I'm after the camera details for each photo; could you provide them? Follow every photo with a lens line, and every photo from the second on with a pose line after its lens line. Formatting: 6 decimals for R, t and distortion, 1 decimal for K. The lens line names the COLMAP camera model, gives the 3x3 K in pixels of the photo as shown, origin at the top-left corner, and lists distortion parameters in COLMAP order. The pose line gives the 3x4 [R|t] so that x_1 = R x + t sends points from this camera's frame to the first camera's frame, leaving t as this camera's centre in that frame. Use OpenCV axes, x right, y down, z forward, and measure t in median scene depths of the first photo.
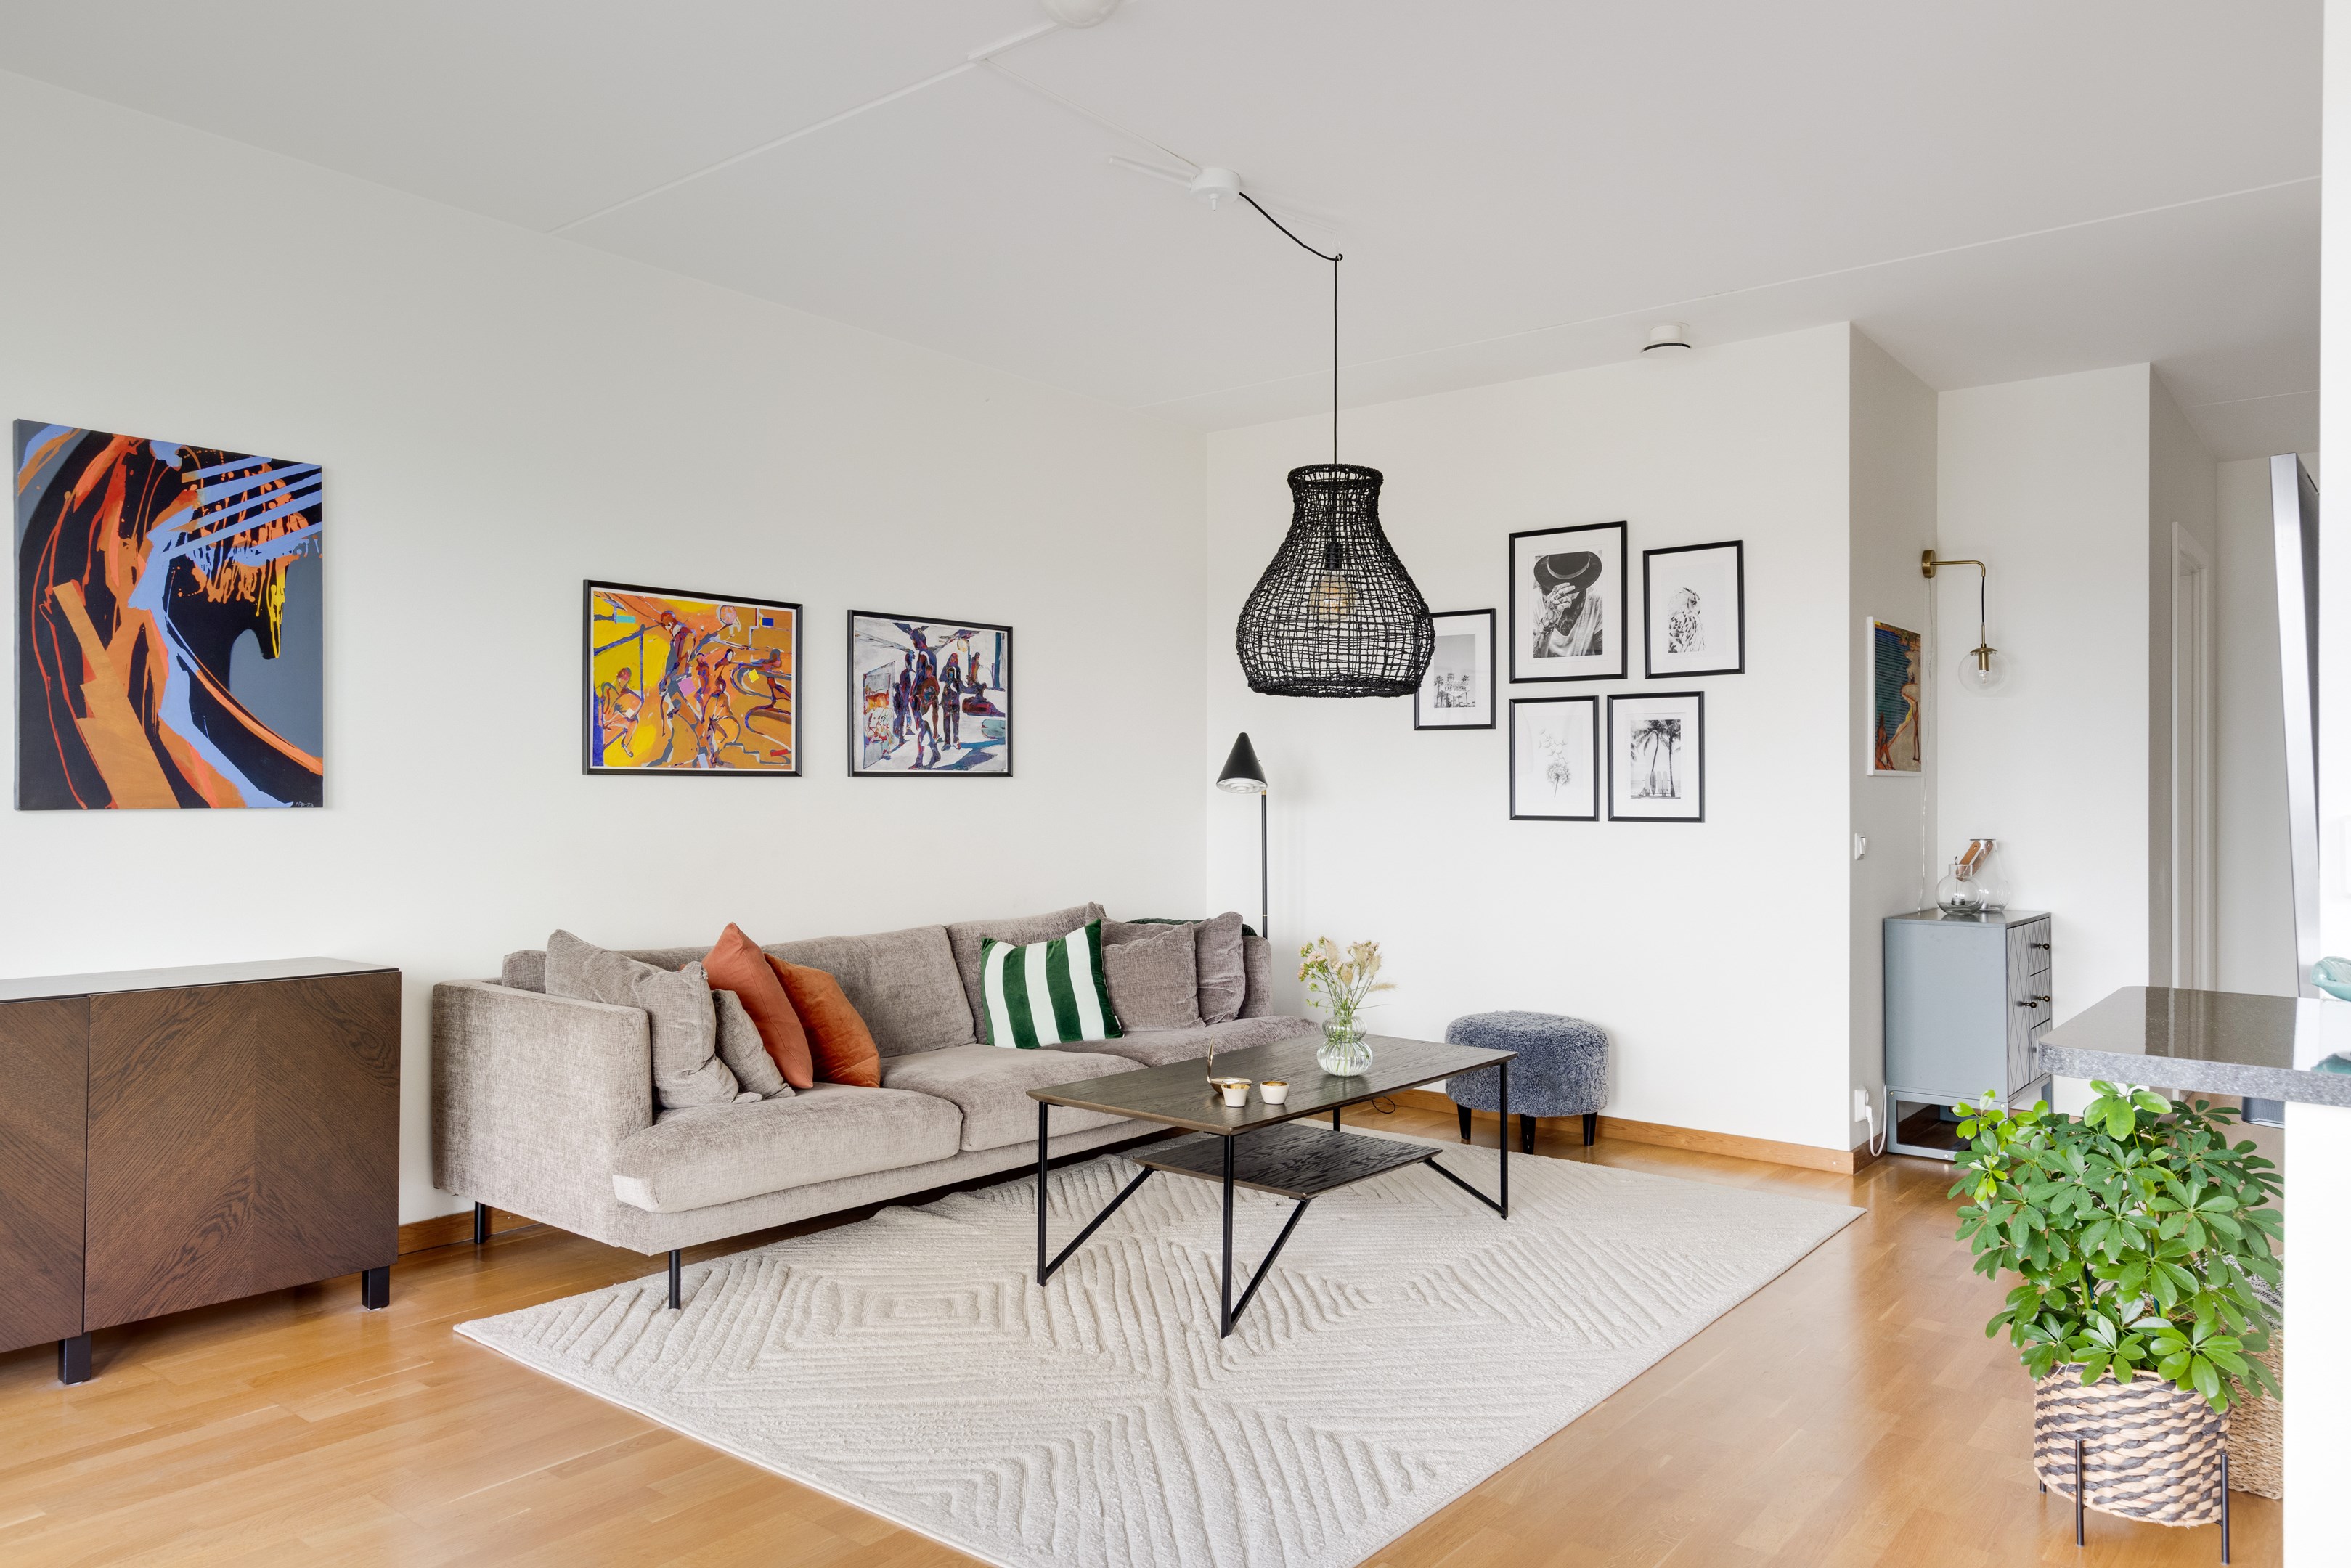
lens RADIAL K [[1630.6, 0, 1172.5], [0, 1630.6, 785.5], [0, 0, 1]] dist [0.004452, 0.001106]
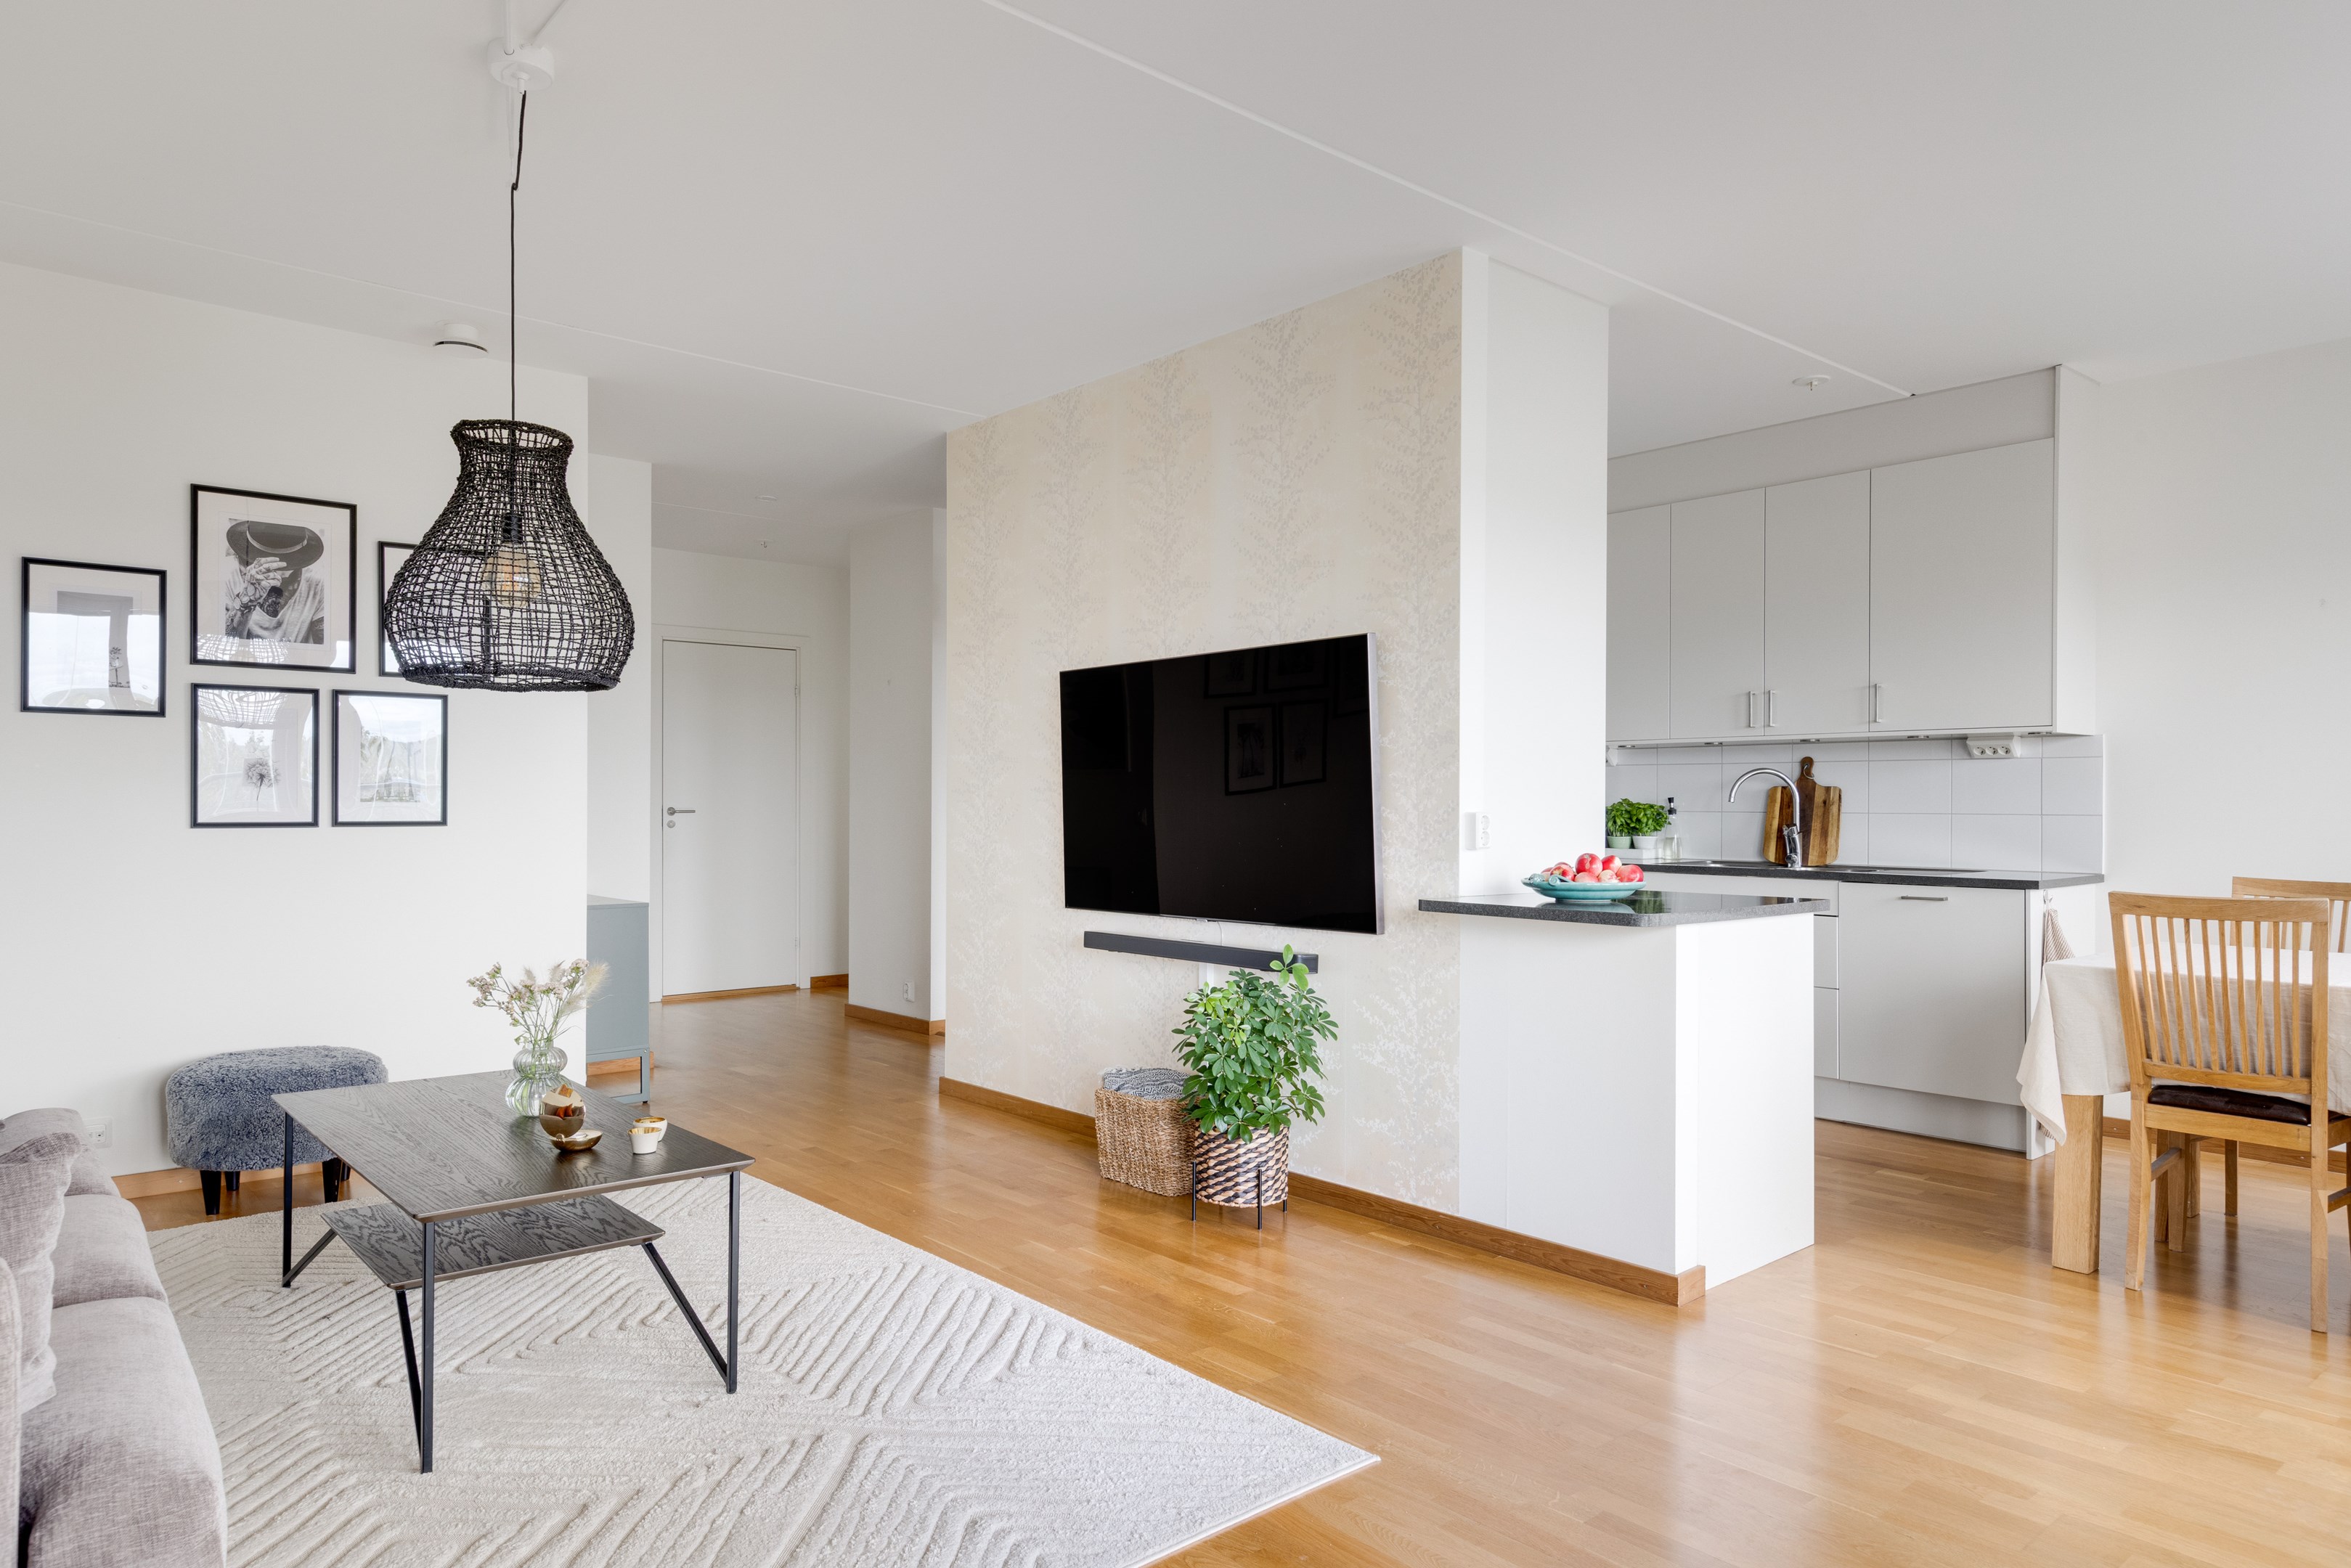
lens RADIAL K [[1474.1, 0, 1177.7], [0, 1474.1, 794.3], [0, 0, 1]] dist [0.010073, 0.000832]
pose [[0.151536, 0.003681, 0.988445, -0.479480], [-0.007486, 0.999969, -0.002576, 0.002110], [-0.988423, -0.007010, 0.151559, 0.400114]]
